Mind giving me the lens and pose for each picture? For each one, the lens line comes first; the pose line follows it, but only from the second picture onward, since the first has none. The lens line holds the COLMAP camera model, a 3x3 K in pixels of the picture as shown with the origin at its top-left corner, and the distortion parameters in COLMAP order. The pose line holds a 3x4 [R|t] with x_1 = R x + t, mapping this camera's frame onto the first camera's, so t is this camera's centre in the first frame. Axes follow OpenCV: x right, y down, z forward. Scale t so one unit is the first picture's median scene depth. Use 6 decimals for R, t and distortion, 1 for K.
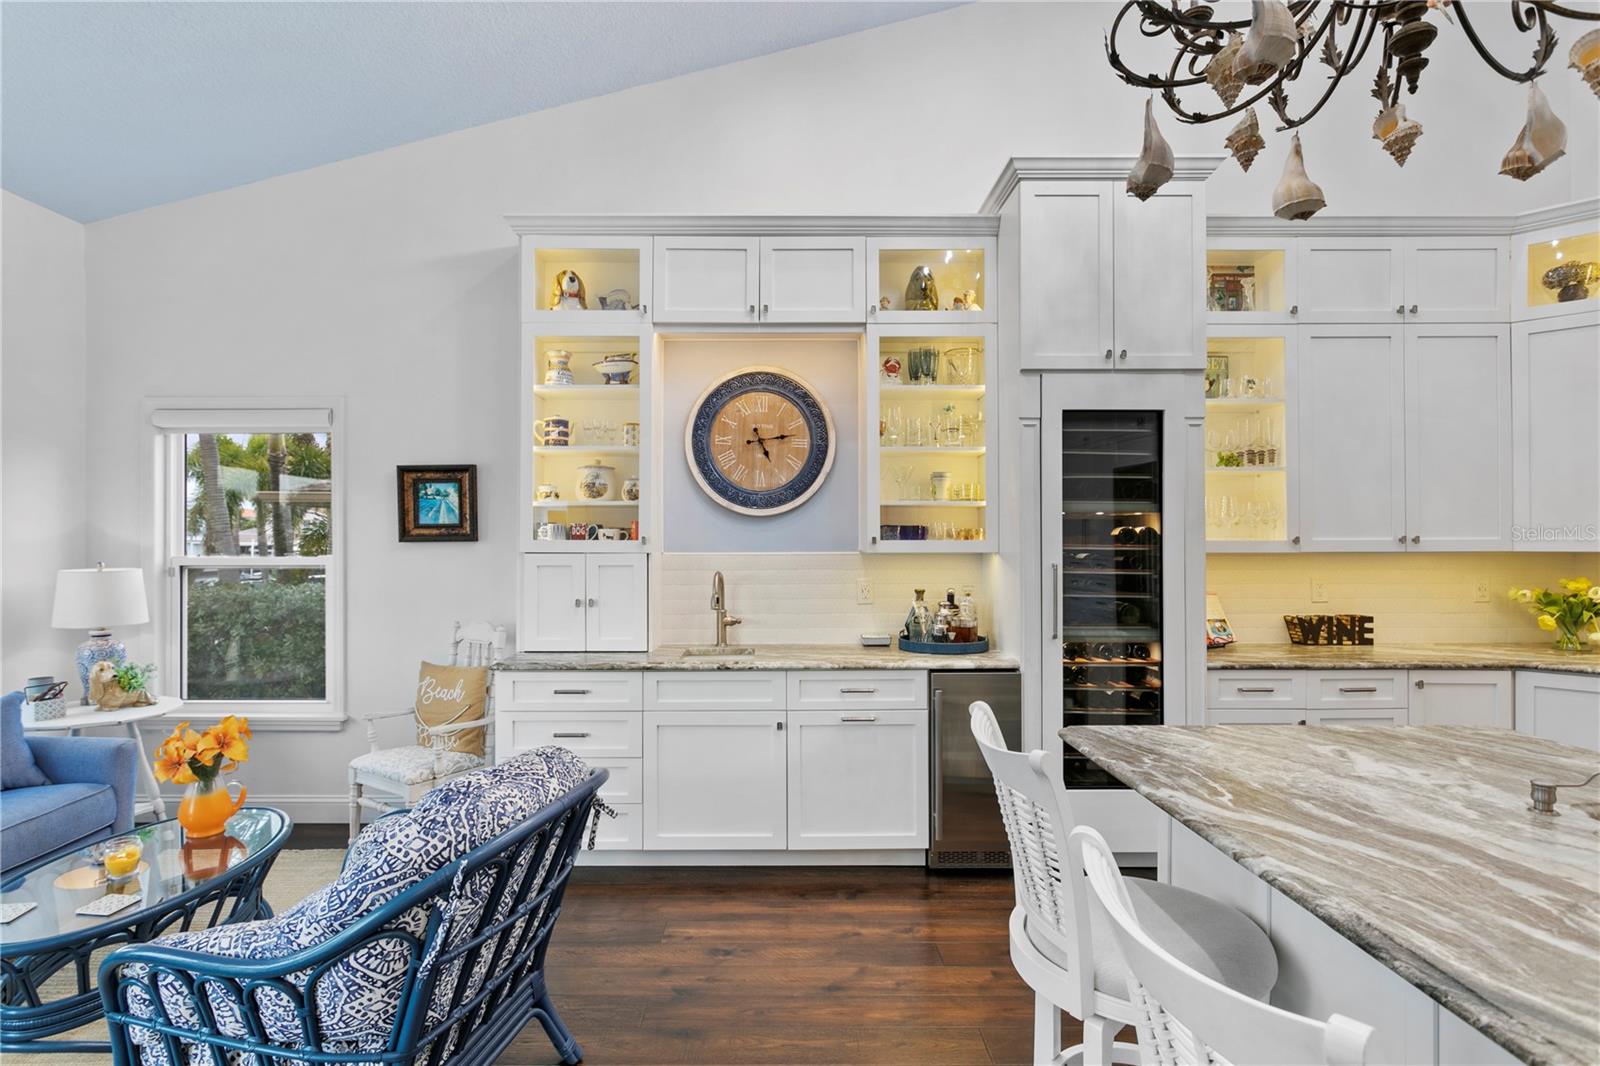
lens RADIAL K [[791.5, 0, 786.6], [0, 791.5, 538.9], [0, 0, 1]] dist [-0.009108, 0.002539]
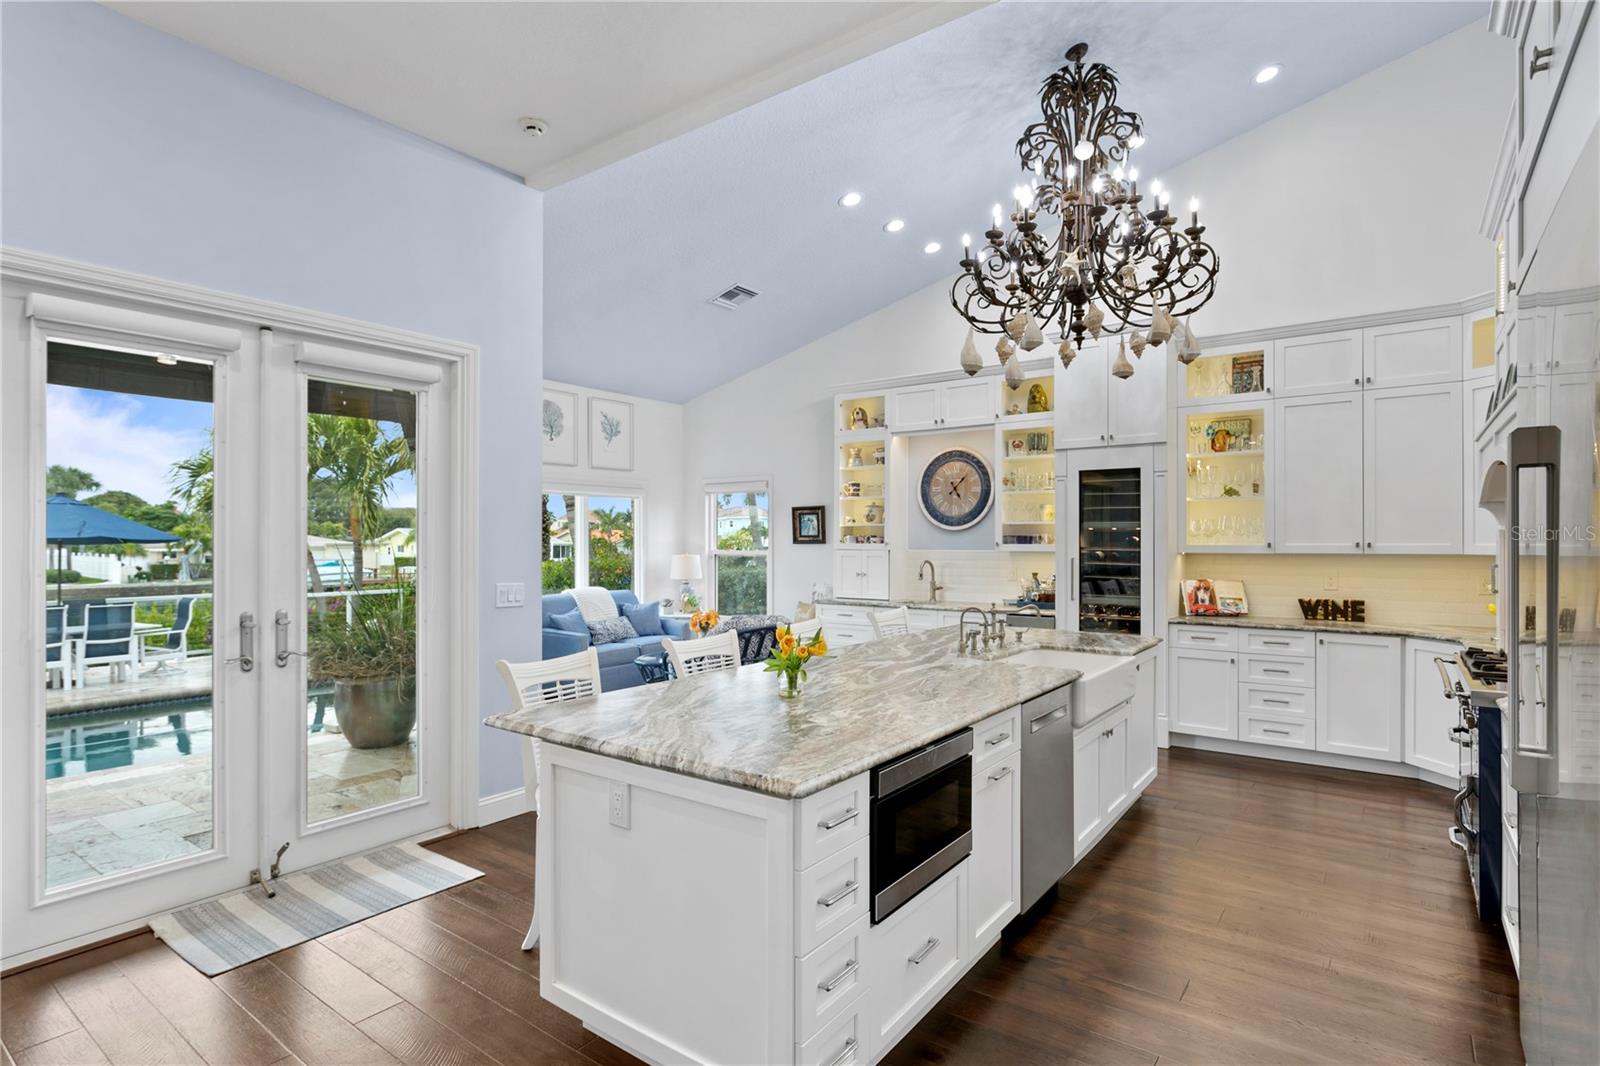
lens RADIAL K [[791.5, 0, 811.5], [0, 791.5, 537.7], [0, 0, 1]] dist [-0.009108, 0.002539]
pose [[0.817175, -0.000409, -0.576390, 0.766589], [-0.000830, 0.999998, -0.001886, -0.008680], [0.576389, 0.002020, 0.817173, -0.686989]]
